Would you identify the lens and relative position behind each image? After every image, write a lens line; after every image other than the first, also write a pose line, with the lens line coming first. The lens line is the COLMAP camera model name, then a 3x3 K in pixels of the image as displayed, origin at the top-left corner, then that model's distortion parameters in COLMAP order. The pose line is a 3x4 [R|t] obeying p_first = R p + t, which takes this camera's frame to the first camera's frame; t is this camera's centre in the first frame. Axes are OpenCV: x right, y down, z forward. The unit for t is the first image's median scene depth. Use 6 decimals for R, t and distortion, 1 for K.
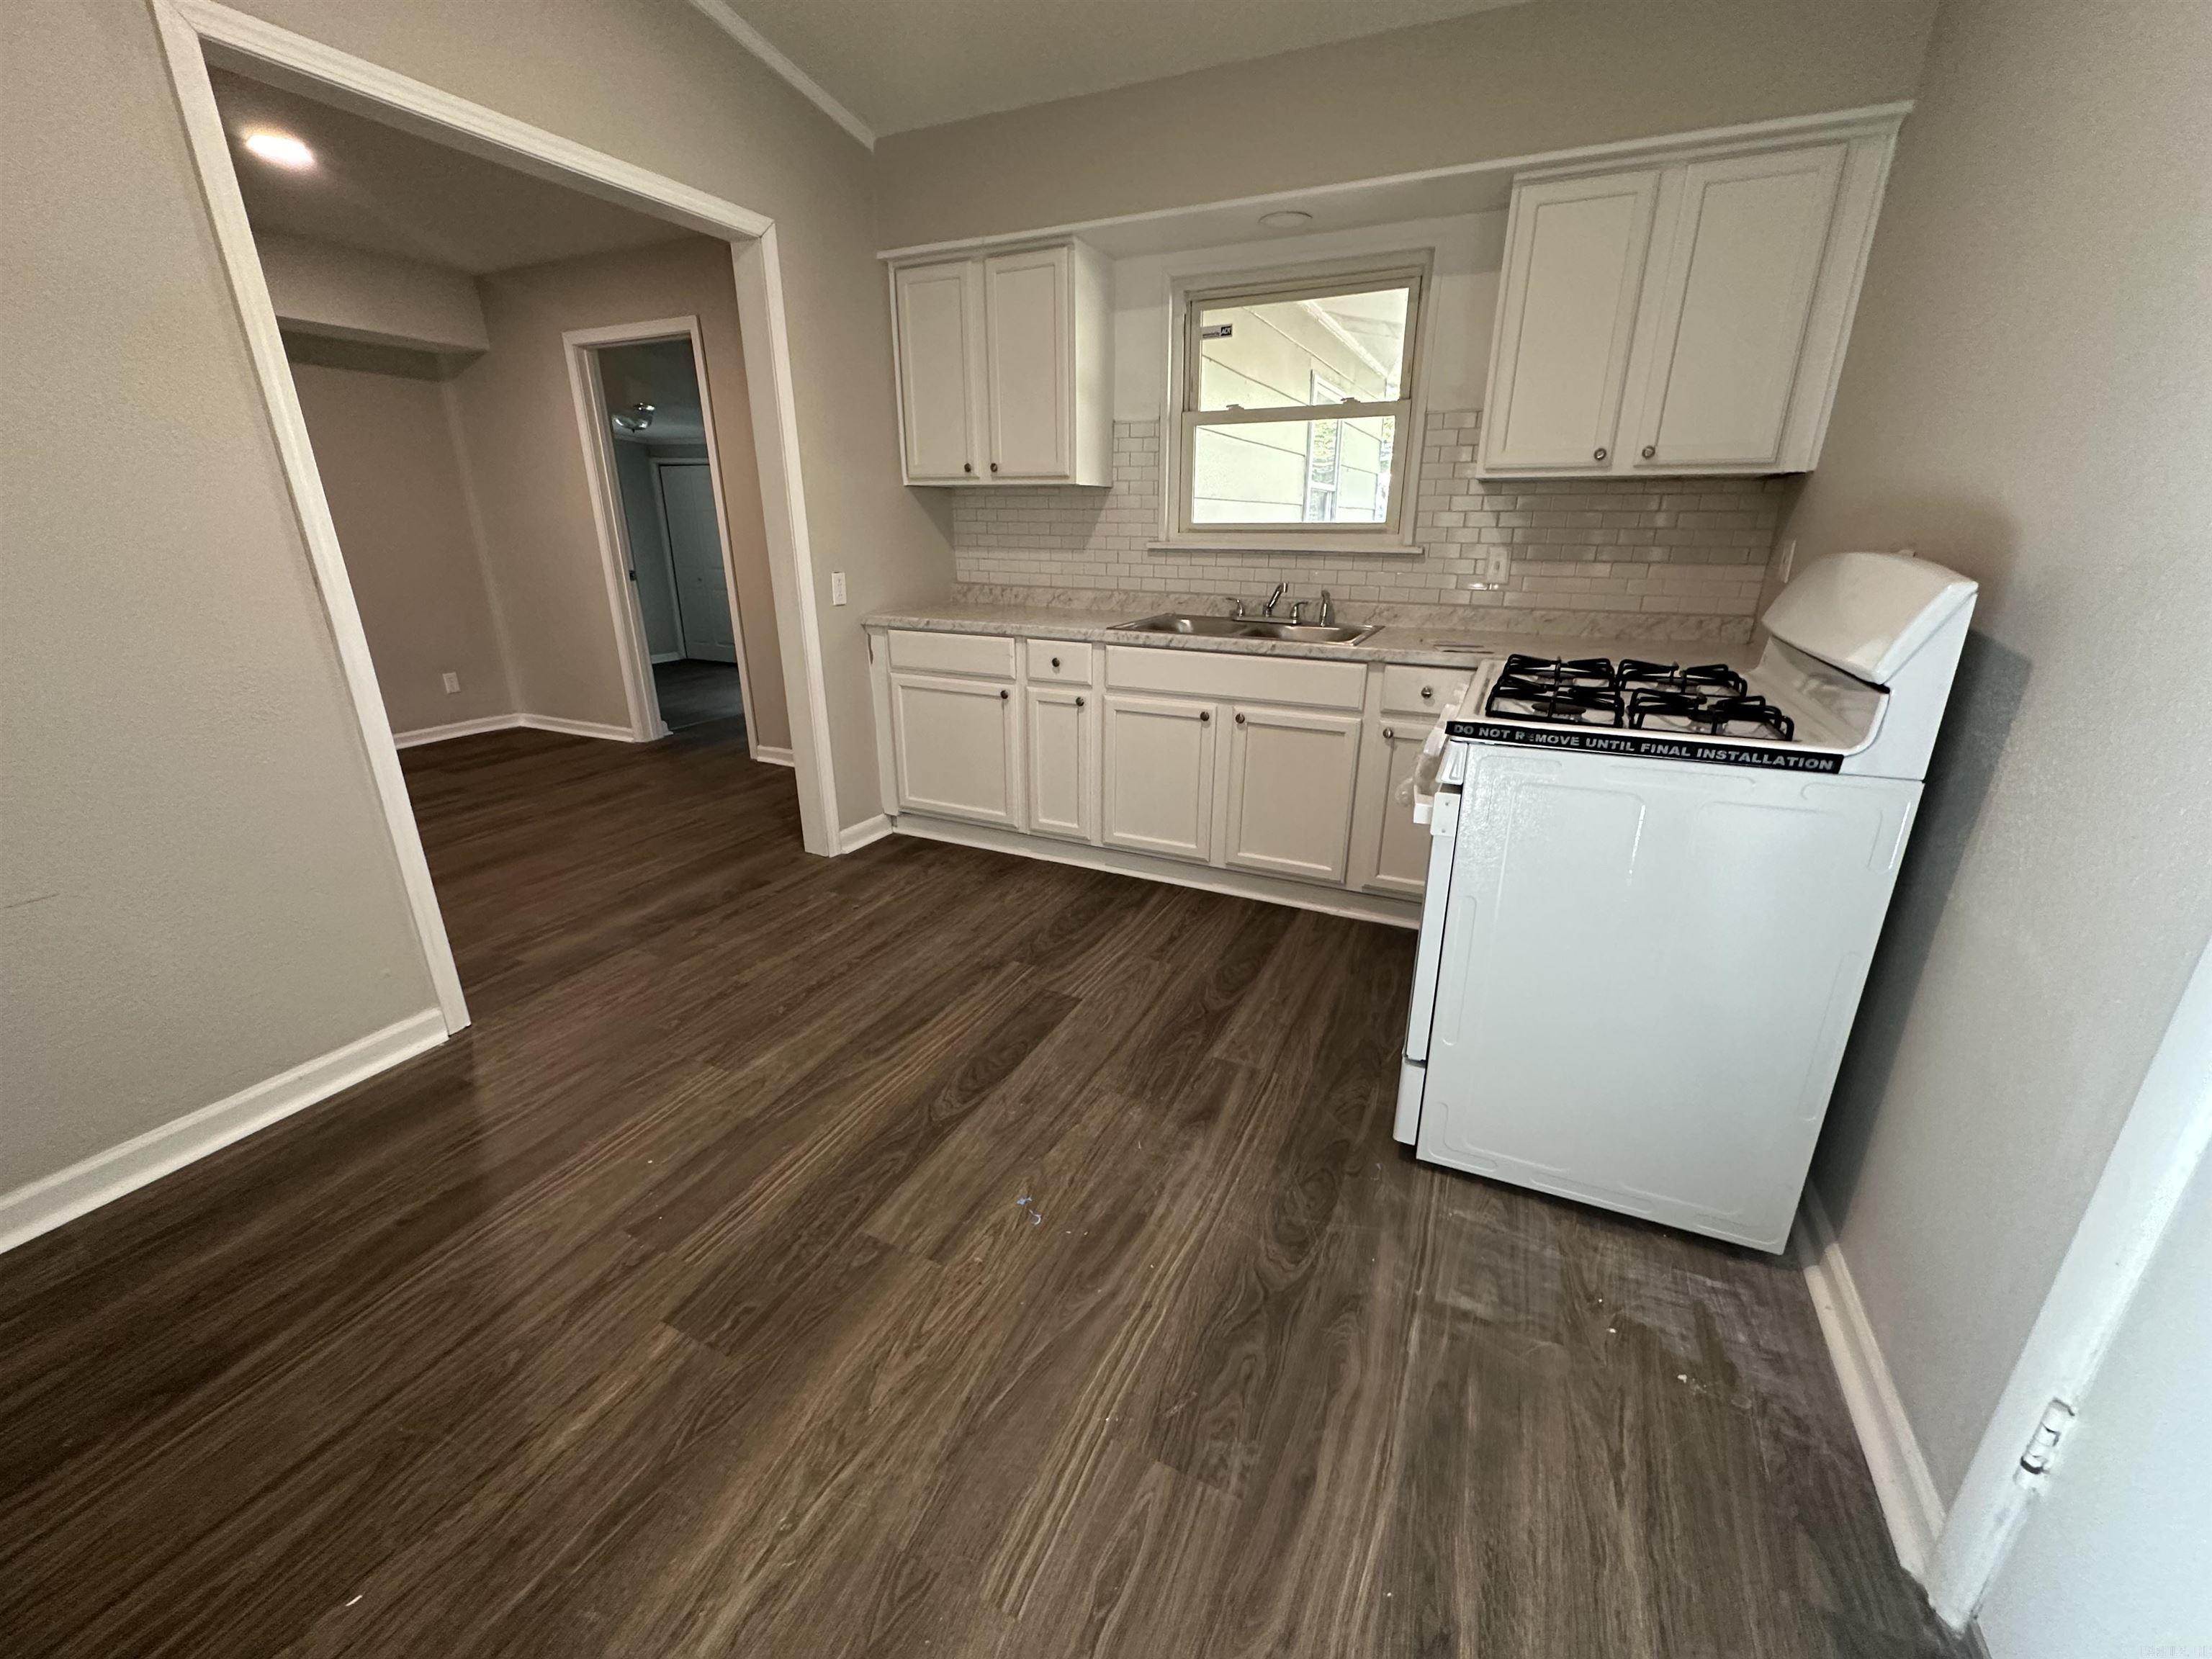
lens RADIAL K [[881.9, 0, 1099.6], [0, 881.9, 828.3], [0, 0, 1]] dist [-0.010119, 0.000522]
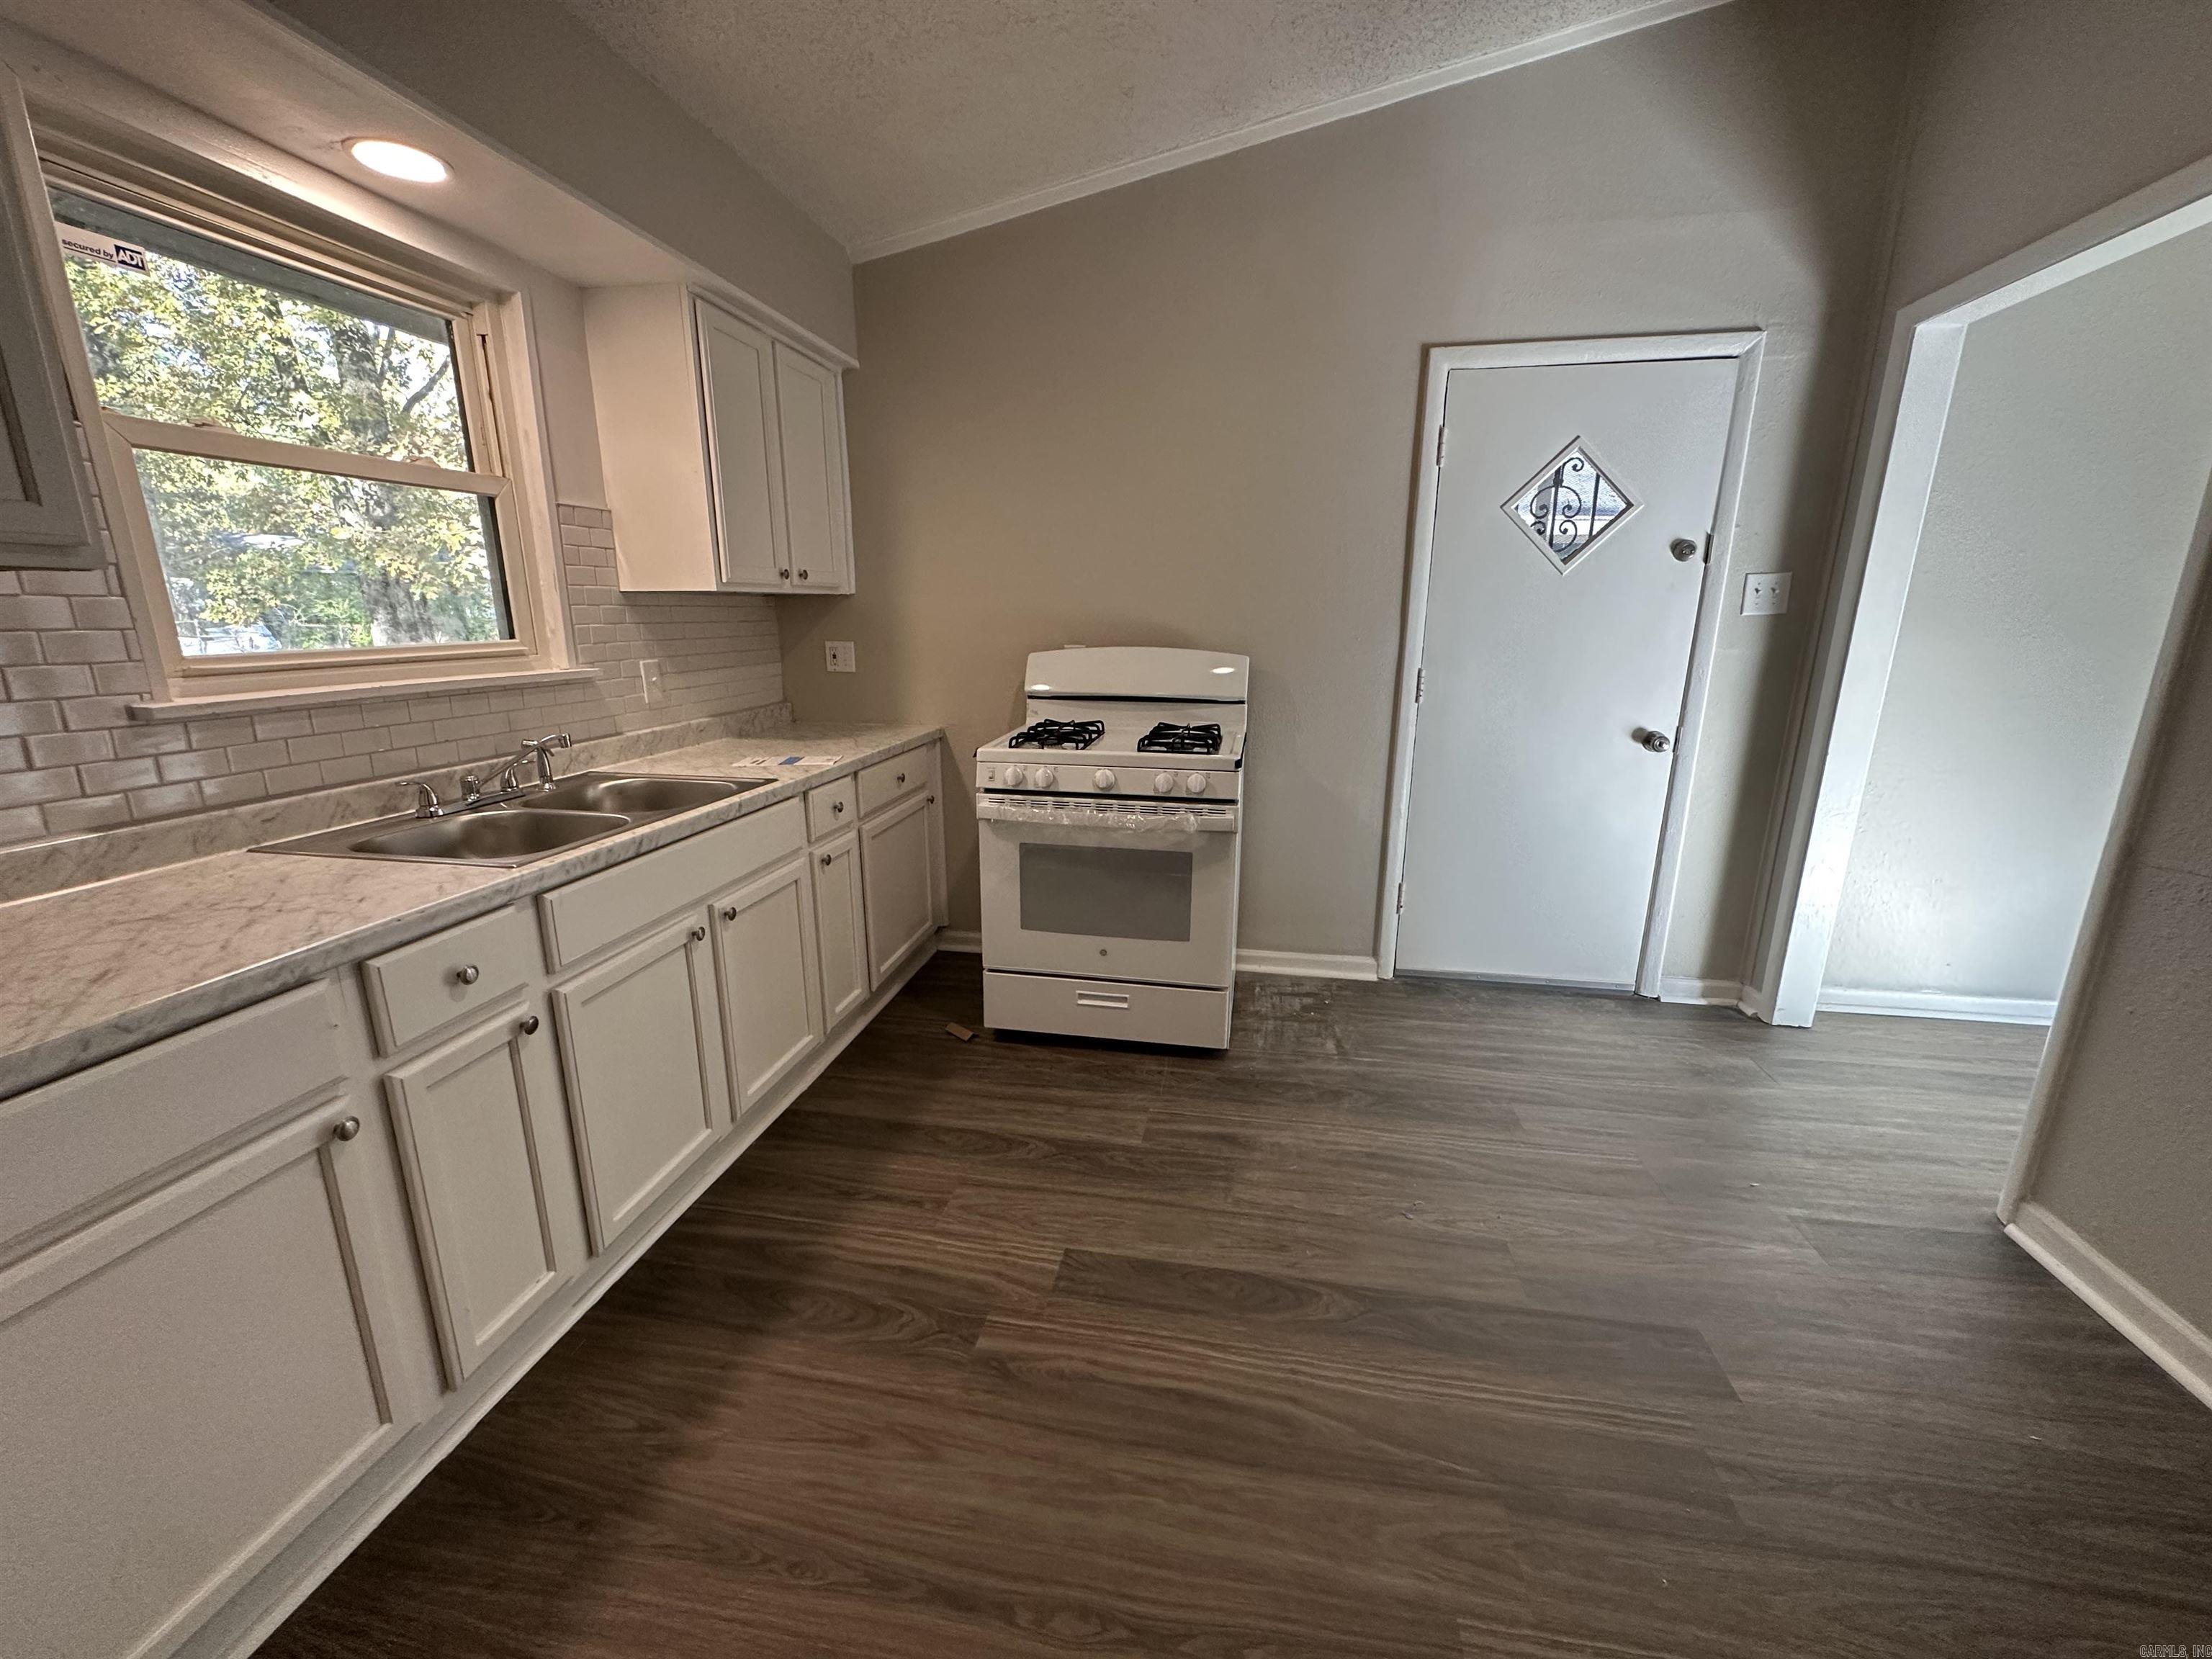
lens RADIAL K [[881.9, 0, 1099.6], [0, 881.9, 828.3], [0, 0, 1]] dist [-0.010119, 0.000522]
pose [[-0.265491, -0.233262, 0.935470, -0.742917], [0.312948, 0.896901, 0.312461, -0.414387], [-0.911909, 0.375709, -0.165120, 1.071168]]
